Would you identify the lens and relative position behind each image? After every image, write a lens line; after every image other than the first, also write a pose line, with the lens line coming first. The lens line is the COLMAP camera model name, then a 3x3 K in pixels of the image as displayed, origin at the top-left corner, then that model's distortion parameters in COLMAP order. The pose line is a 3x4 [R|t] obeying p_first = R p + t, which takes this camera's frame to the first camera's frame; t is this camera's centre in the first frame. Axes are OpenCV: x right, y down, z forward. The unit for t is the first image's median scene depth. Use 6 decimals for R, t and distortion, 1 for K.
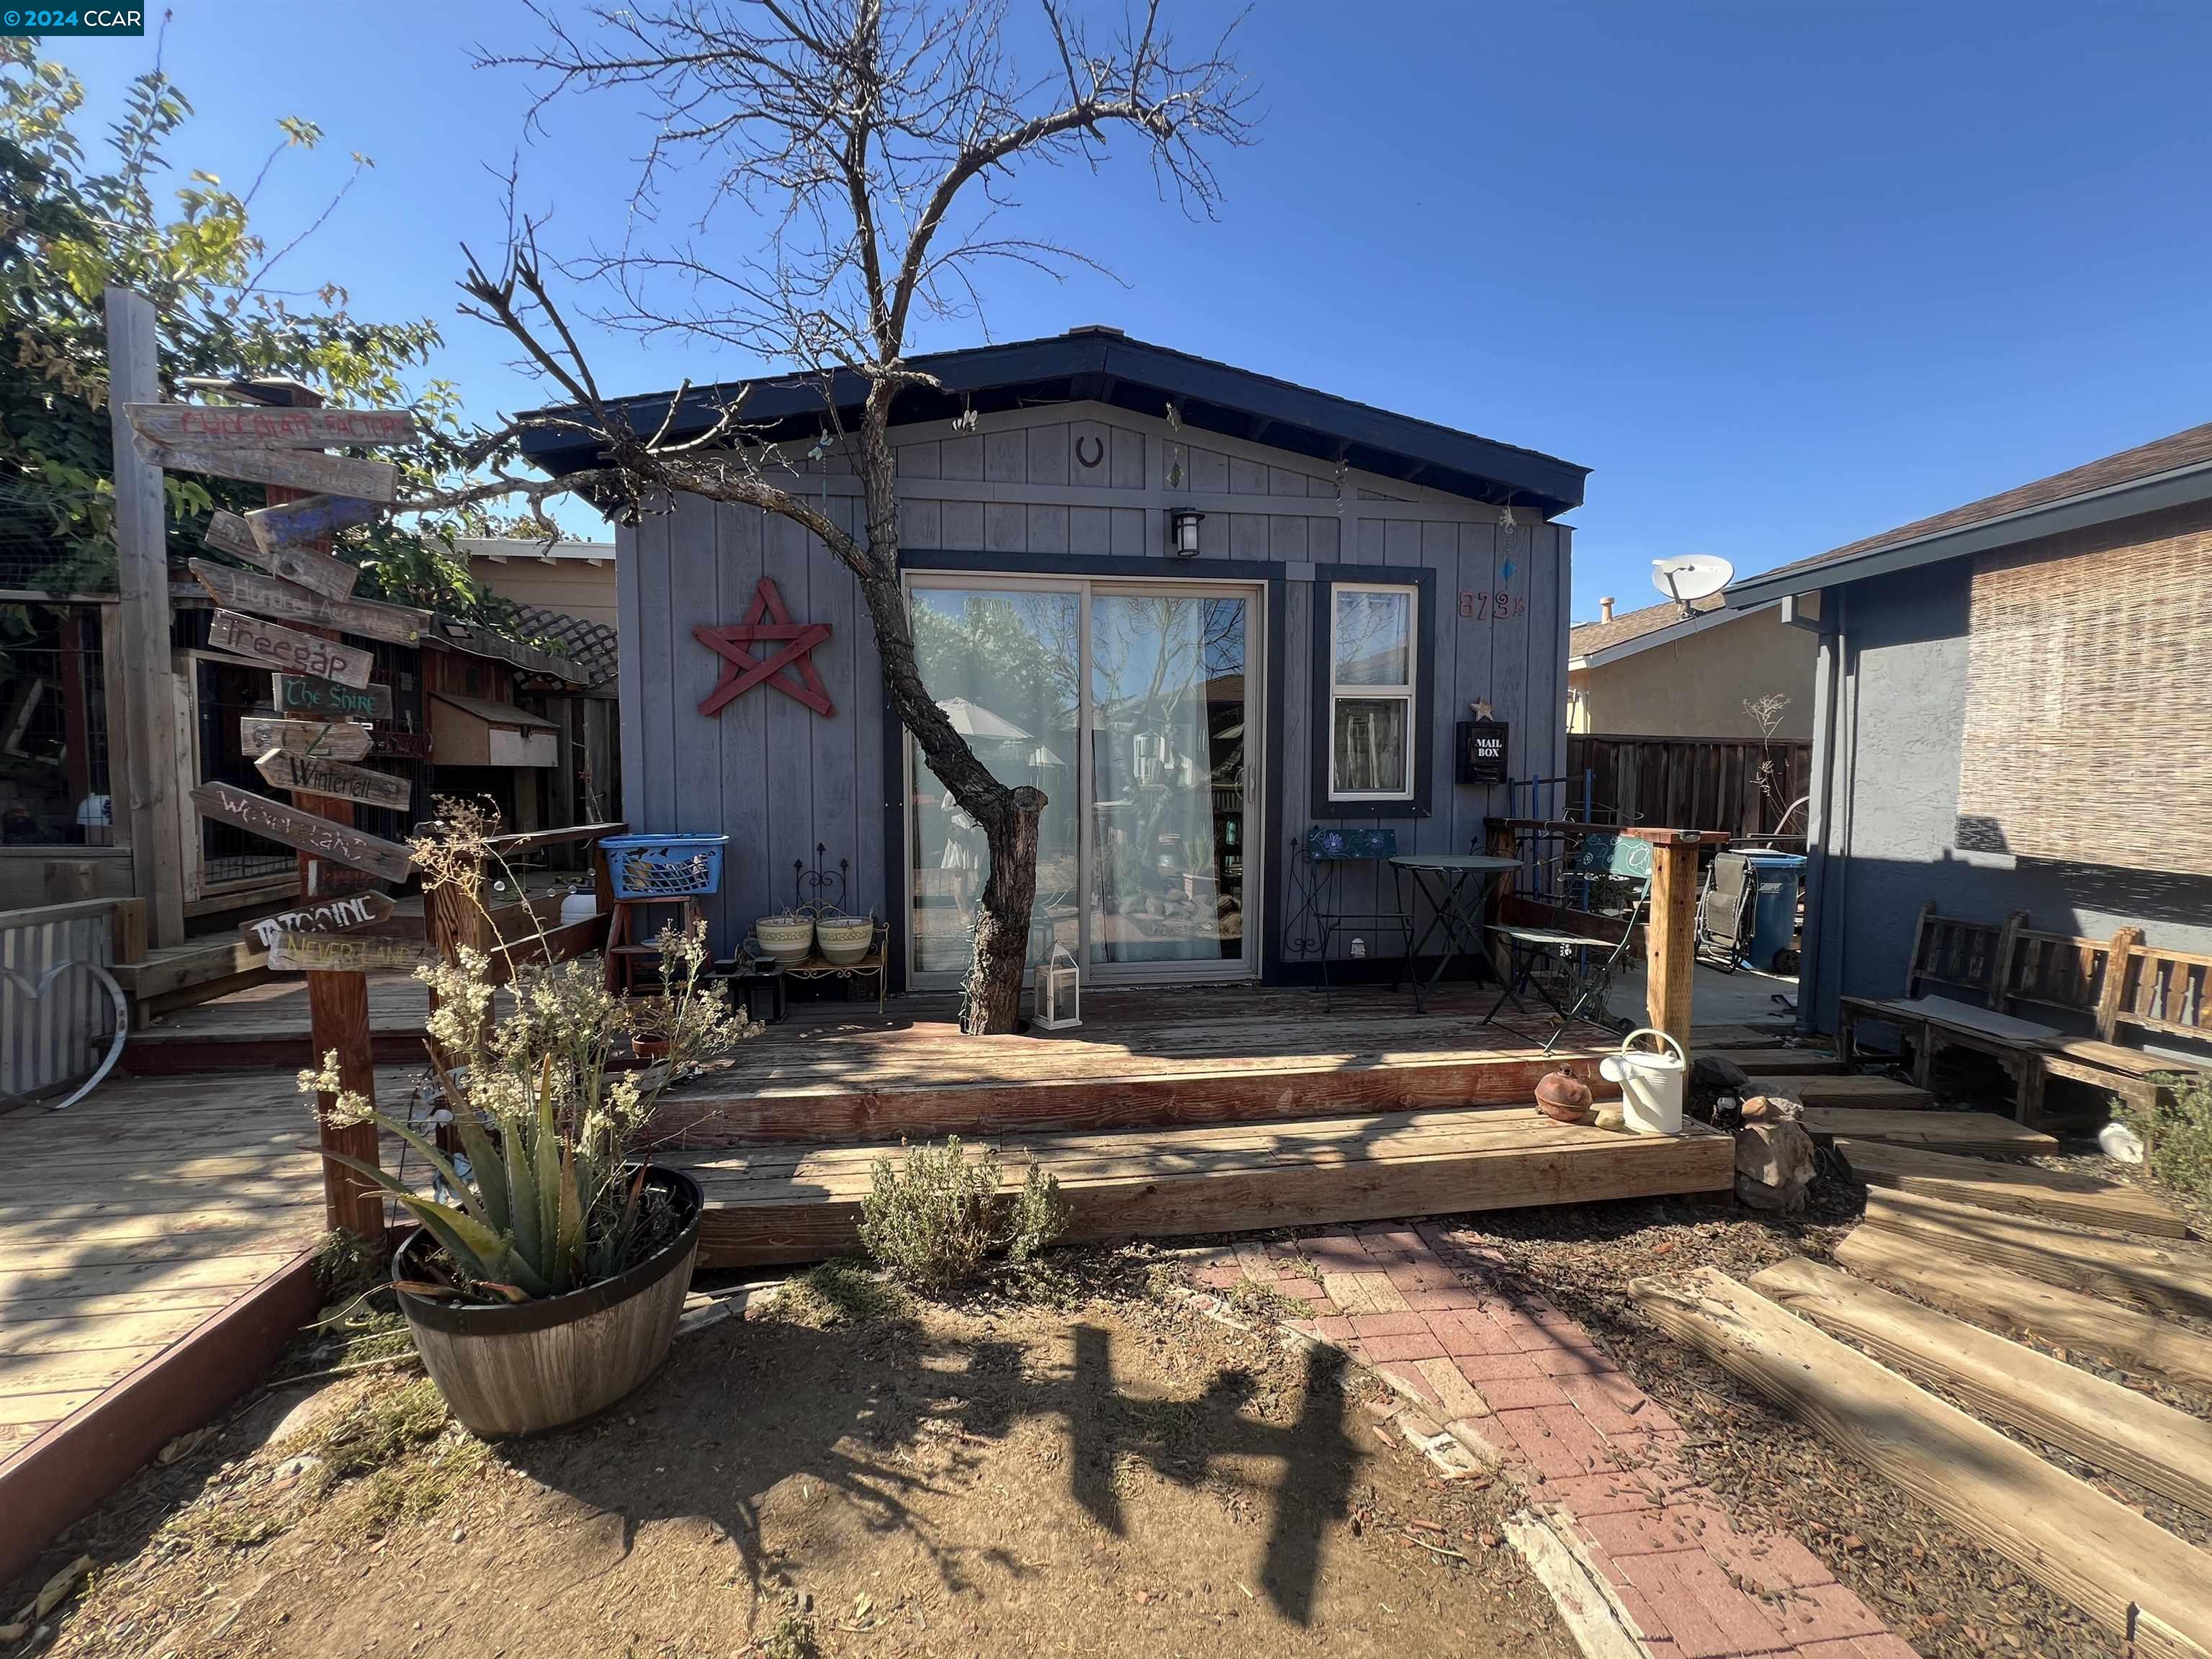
lens RADIAL K [[887.4, 0, 1112.3], [0, 887.4, 825.2], [0, 0, 1]] dist [-0.005990, 0.000984]
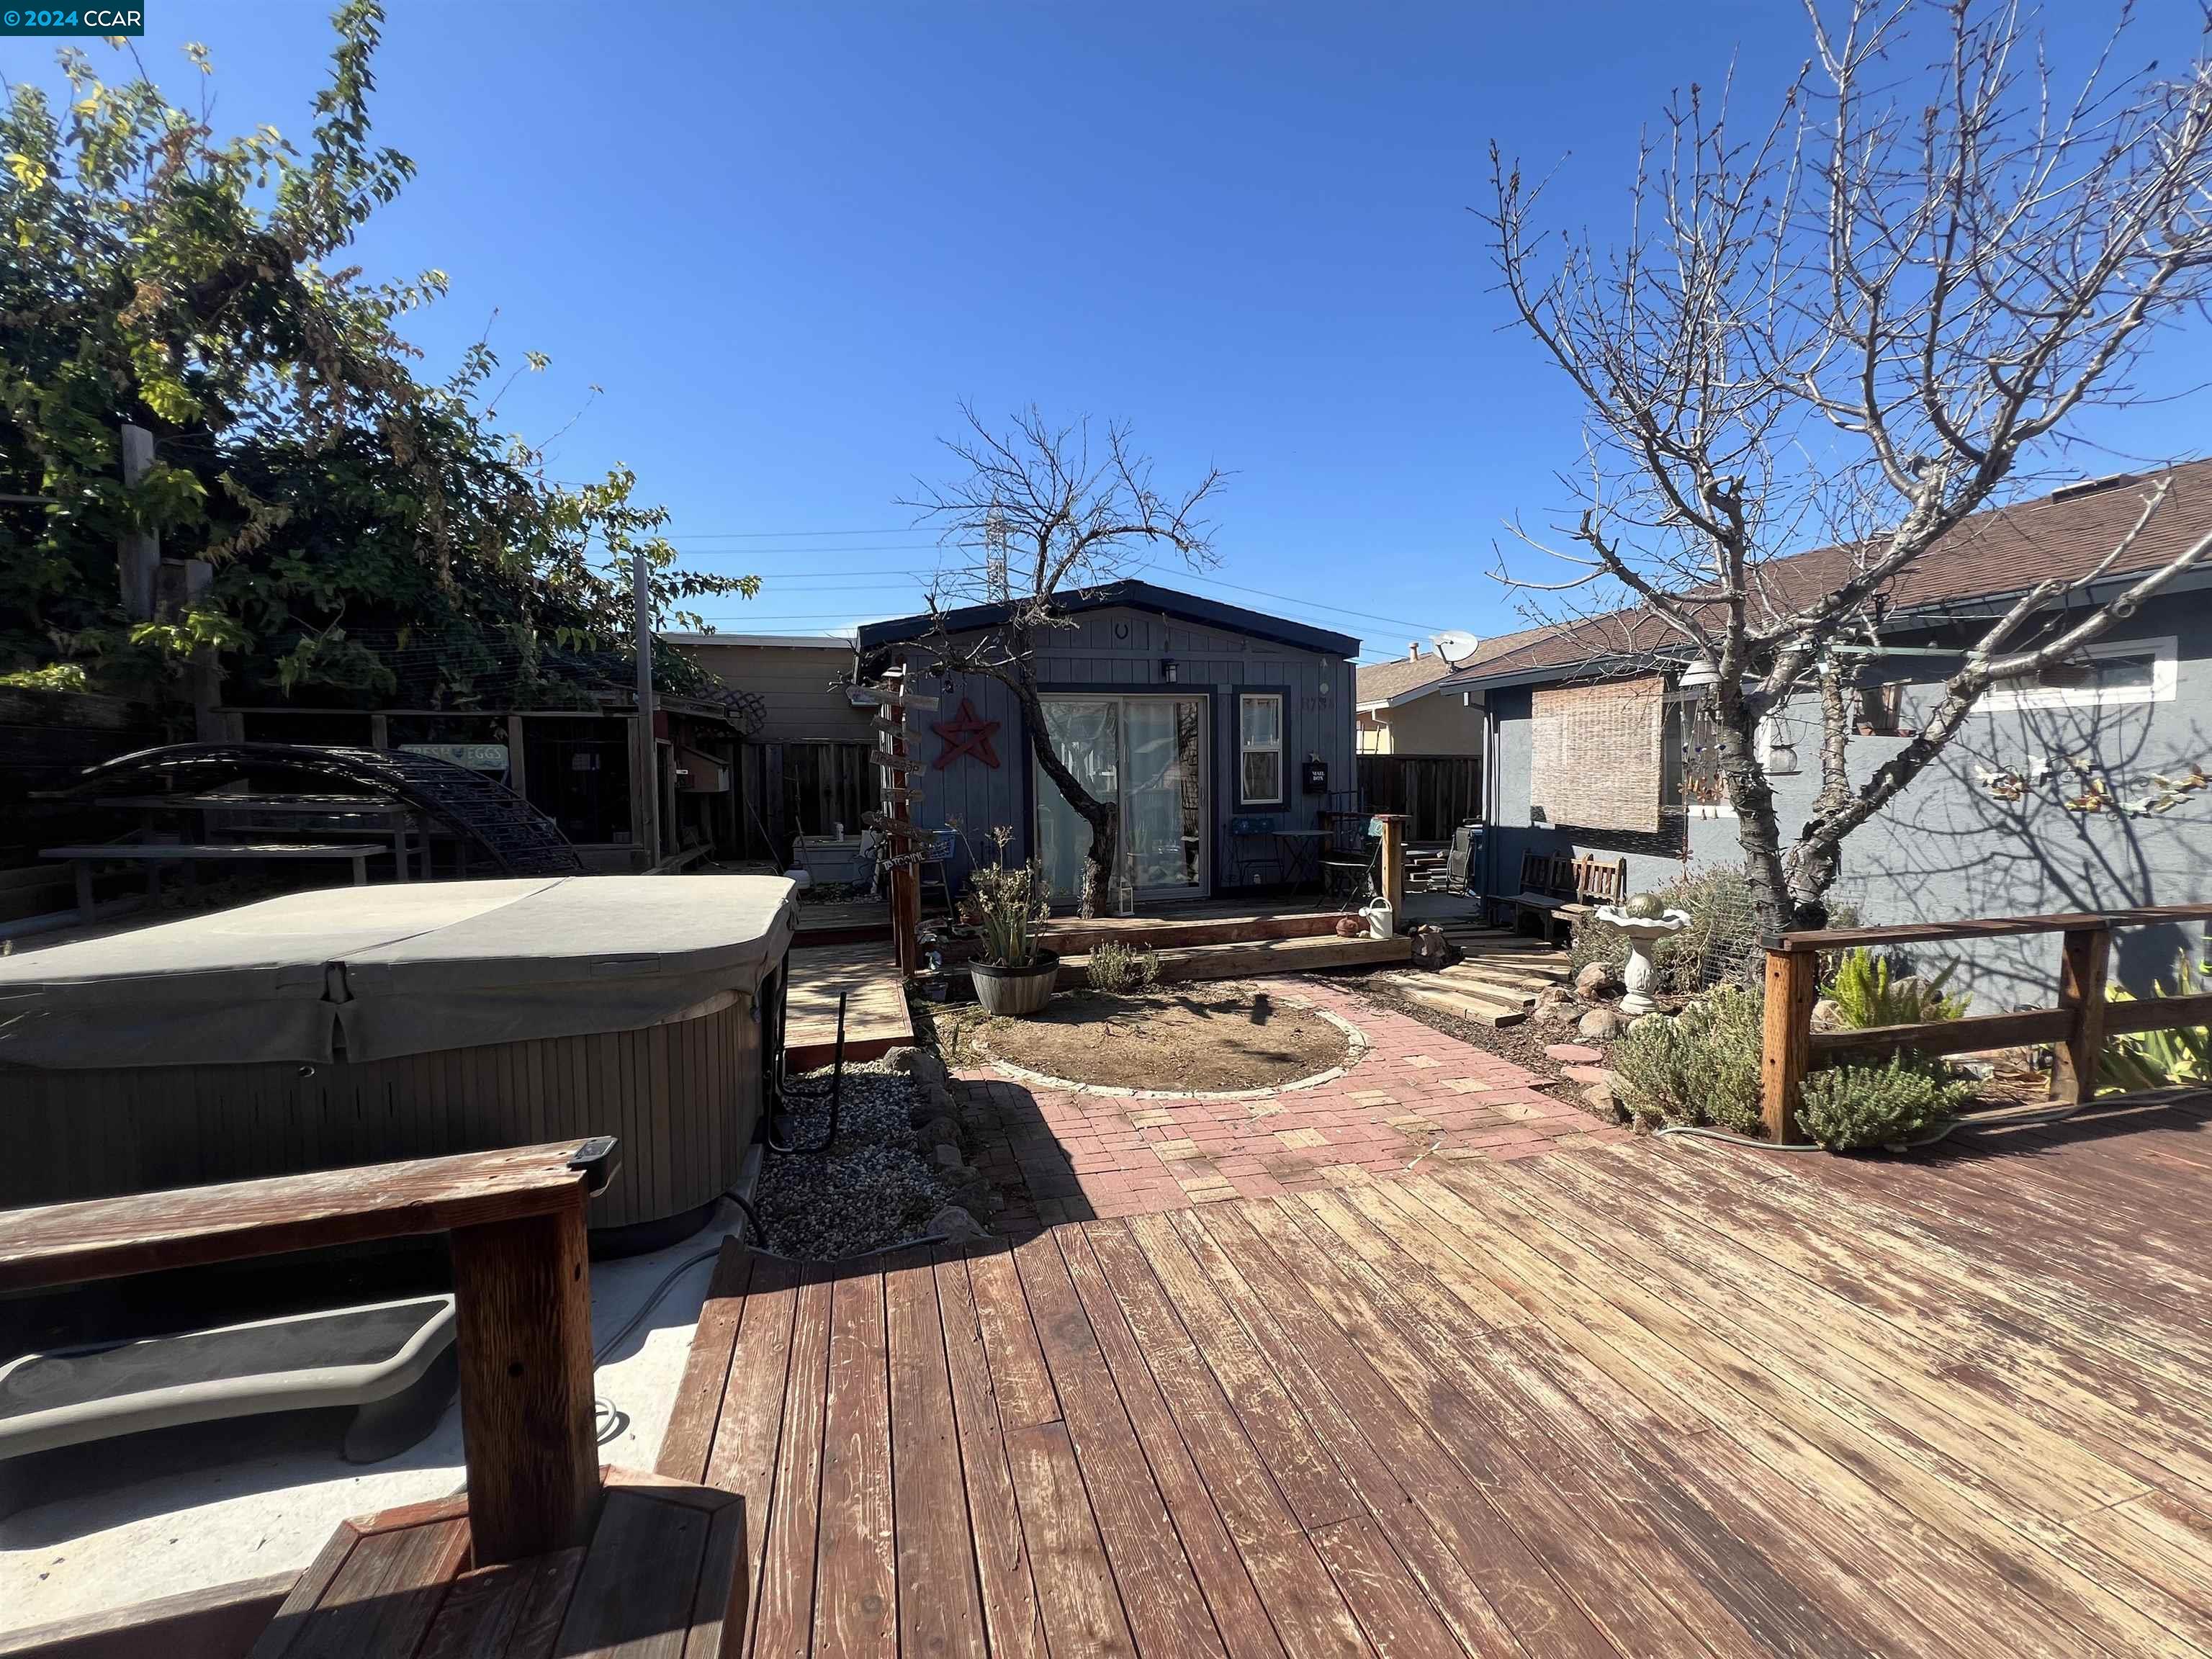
lens RADIAL K [[887.4, 0, 1109.7], [0, 887.4, 831.6], [0, 0, 1]] dist [-0.005990, 0.000984]
pose [[0.989580, -0.026714, 0.141486, -0.382807], [0.024894, 0.999583, 0.014616, -0.003422], [-0.141818, -0.010942, 0.989832, -1.072567]]
